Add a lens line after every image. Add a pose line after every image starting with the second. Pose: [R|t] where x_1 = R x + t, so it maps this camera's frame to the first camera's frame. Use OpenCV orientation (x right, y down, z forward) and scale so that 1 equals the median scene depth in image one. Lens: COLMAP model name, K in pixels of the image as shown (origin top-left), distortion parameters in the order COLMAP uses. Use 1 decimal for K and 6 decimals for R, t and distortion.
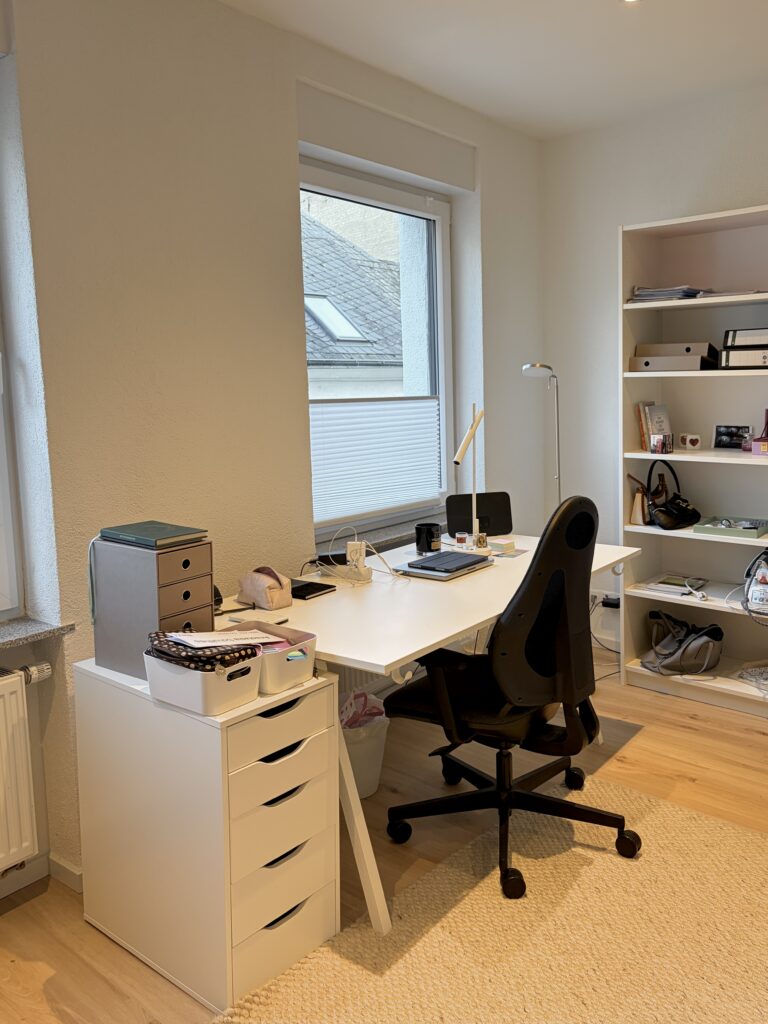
lens RADIAL K [[867.3, 0, 384.6], [0, 867.3, 488.6], [0, 0, 1]] dist [0.013480, 0.002246]
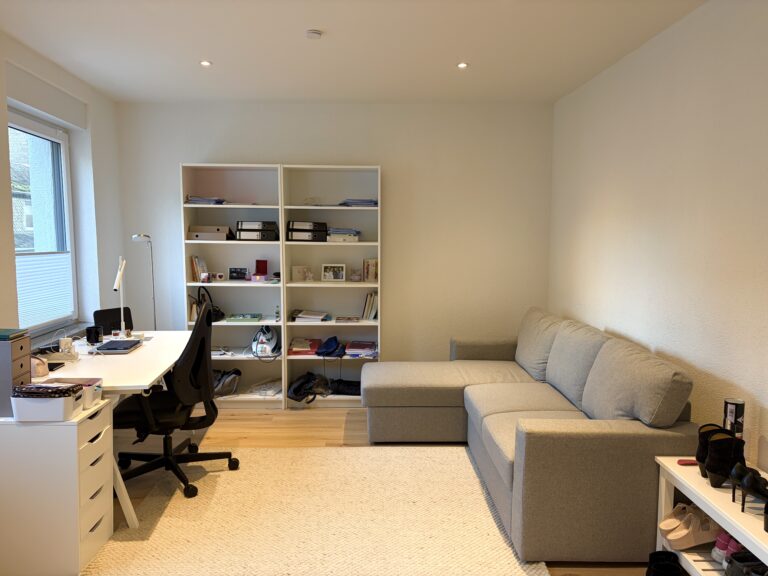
lens RADIAL K [[578.0, 0, 384.0], [0, 578.0, 288.0], [0, 0, 1]] dist [0.037419, -0.045442]
pose [[0.737258, -0.034834, 0.674713, -0.278814], [0.060688, 0.998047, -0.014787, 0.014960], [-0.672880, 0.051849, 0.737932, -0.226848]]
